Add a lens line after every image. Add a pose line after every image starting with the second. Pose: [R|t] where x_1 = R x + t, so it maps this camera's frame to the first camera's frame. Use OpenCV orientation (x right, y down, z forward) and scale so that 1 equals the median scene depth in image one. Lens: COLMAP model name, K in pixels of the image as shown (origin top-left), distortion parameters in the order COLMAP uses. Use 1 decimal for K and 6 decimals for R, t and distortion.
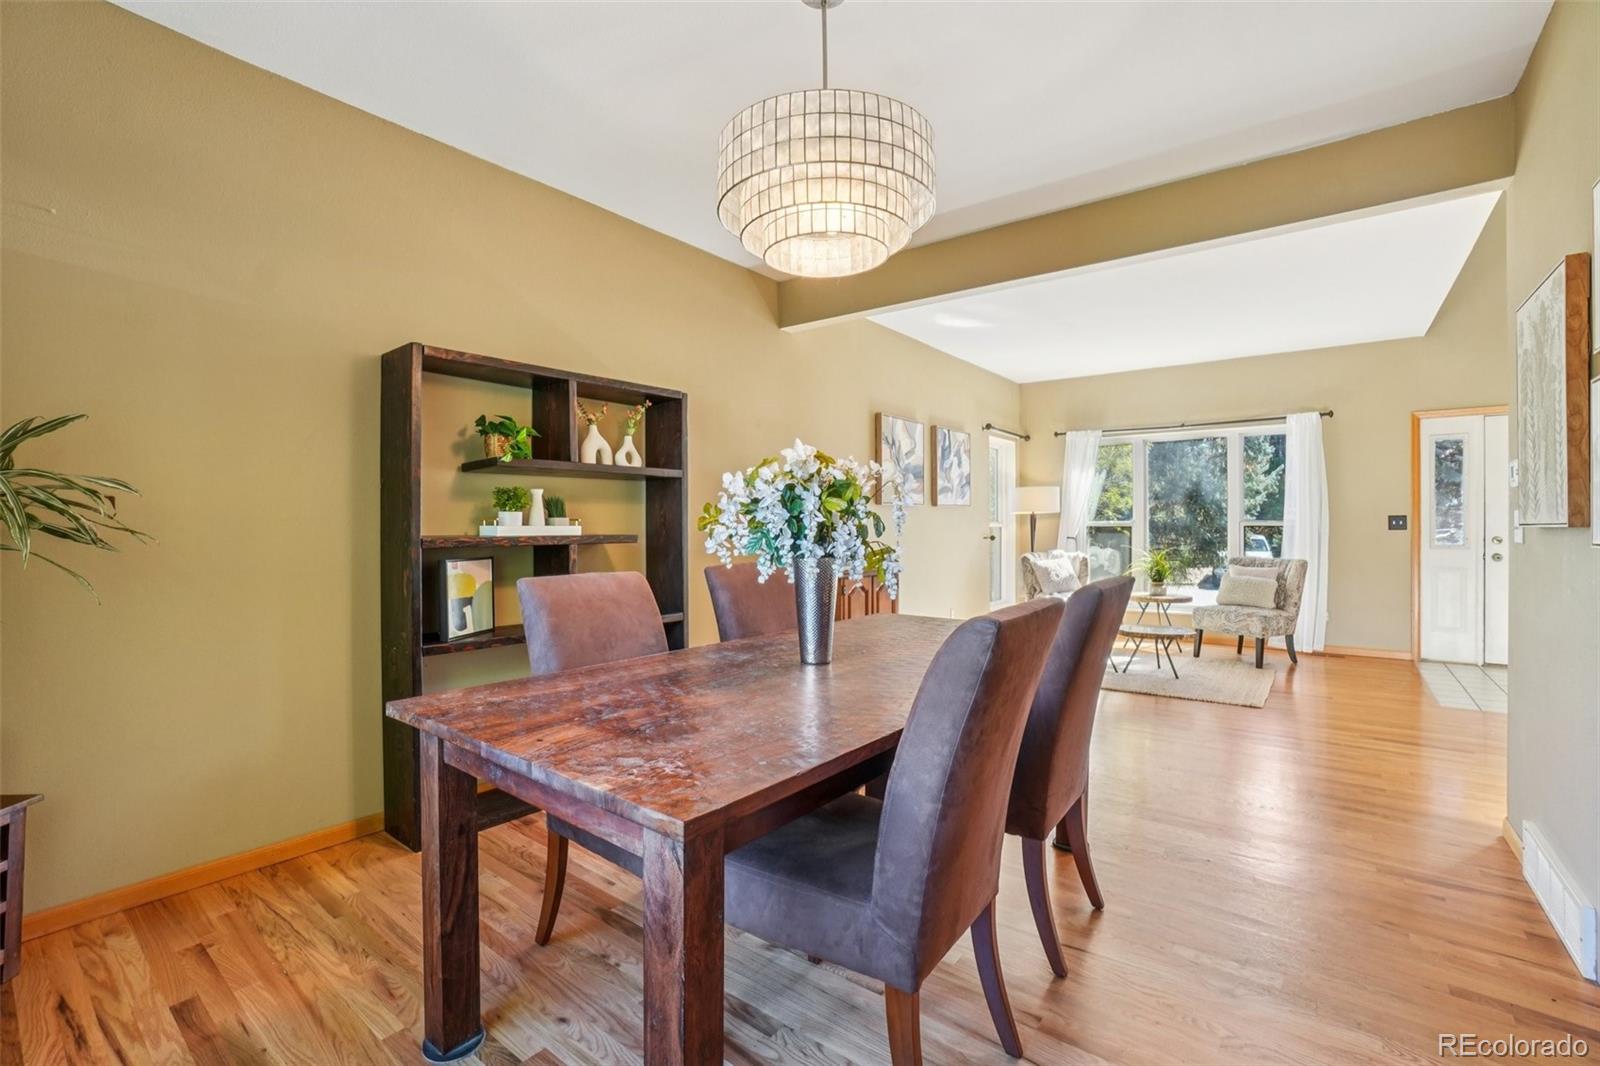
lens RADIAL K [[714.7, 0, 812.0], [0, 714.7, 518.3], [0, 0, 1]] dist [-0.057670, 0.018671]
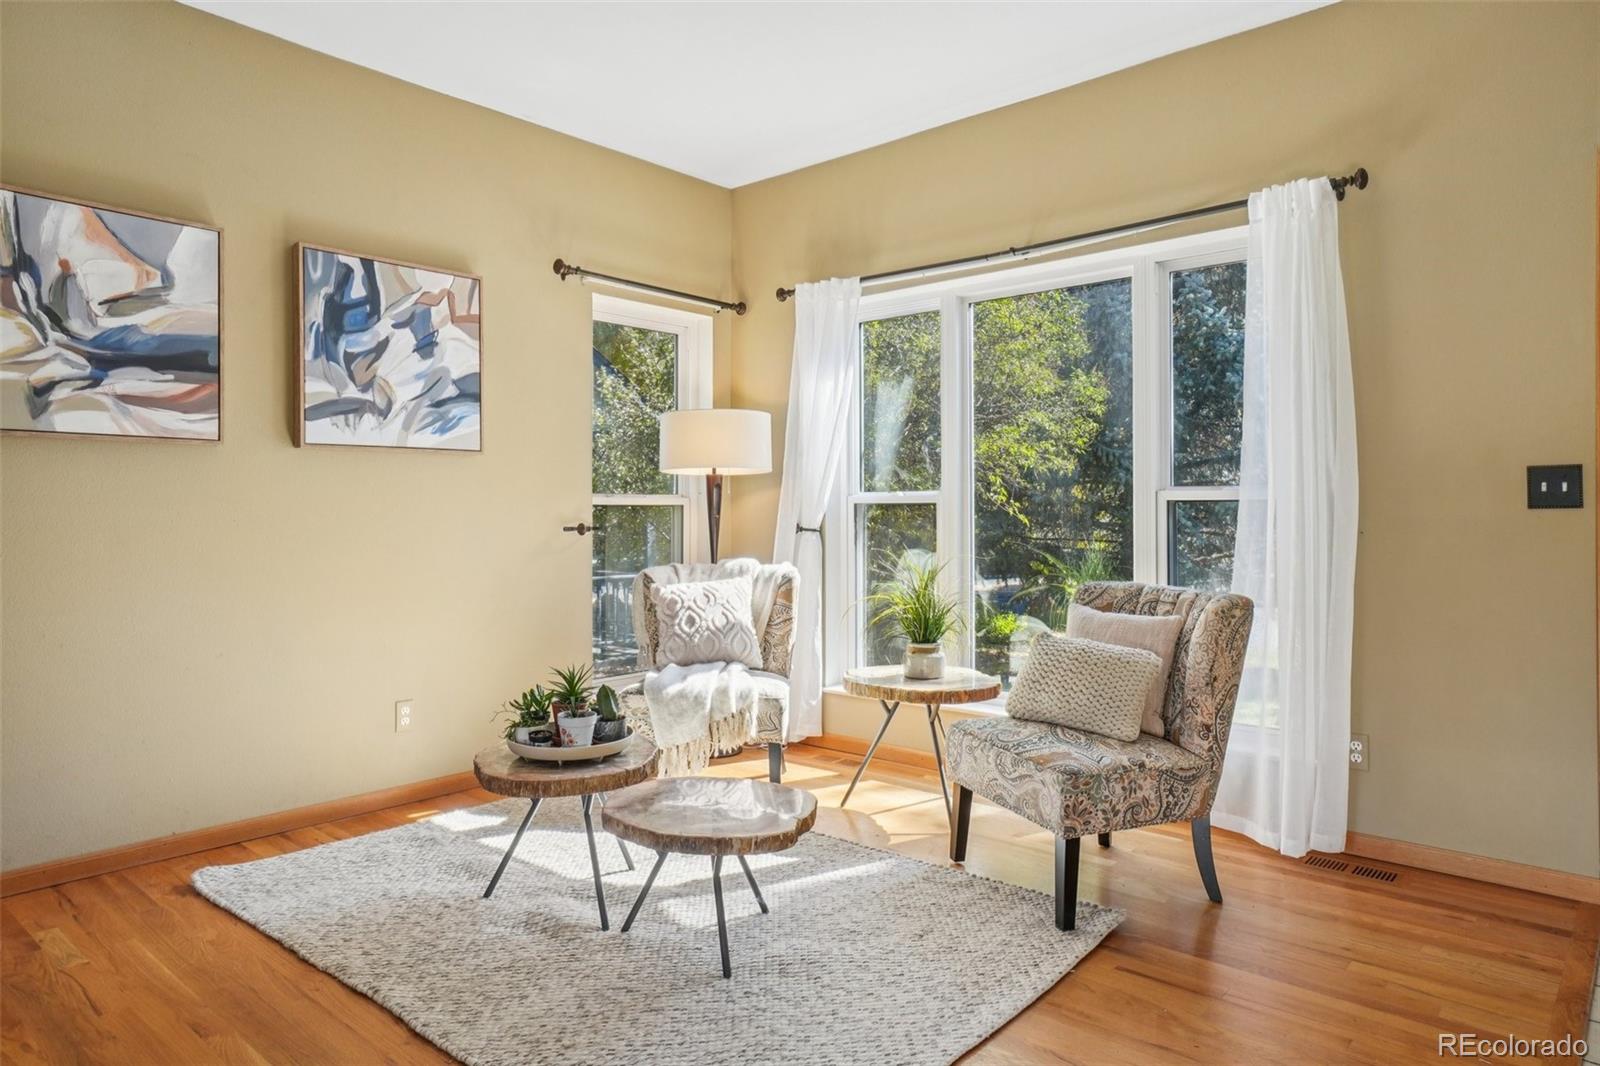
lens RADIAL K [[958.1, 0, 818.8], [0, 958.1, 511.6], [0, 0, 1]] dist [-0.003150, 0.007398]
pose [[0.997925, 0.001806, -0.064359, 0.468076], [-0.001237, 0.999960, 0.008885, 0.012781], [0.064372, -0.008787, 0.997887, 0.462249]]
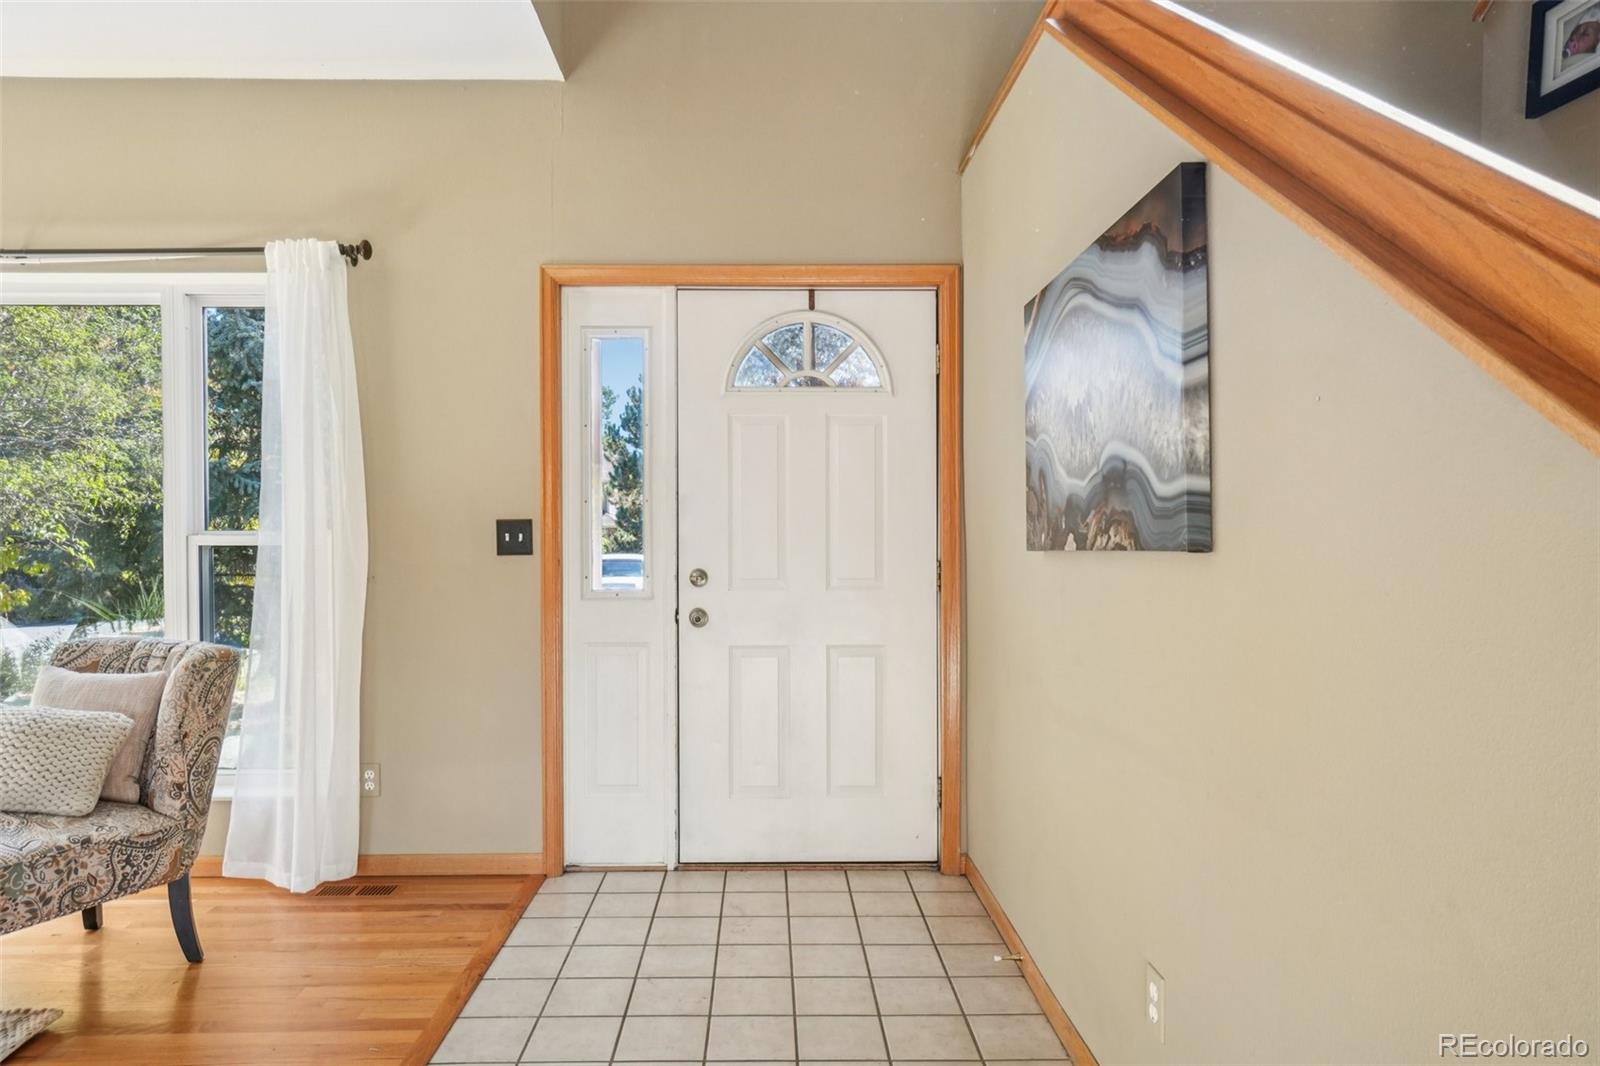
lens RADIAL K [[958.1, 0, 731.9], [0, 958.1, 545.6], [0, 0, 1]] dist [-0.003150, 0.007398]
pose [[0.798001, -0.002973, 0.602649, 0.548530], [-0.005412, 0.999912, 0.012098, 0.003197], [-0.602632, -0.012916, 0.797914, 0.428545]]
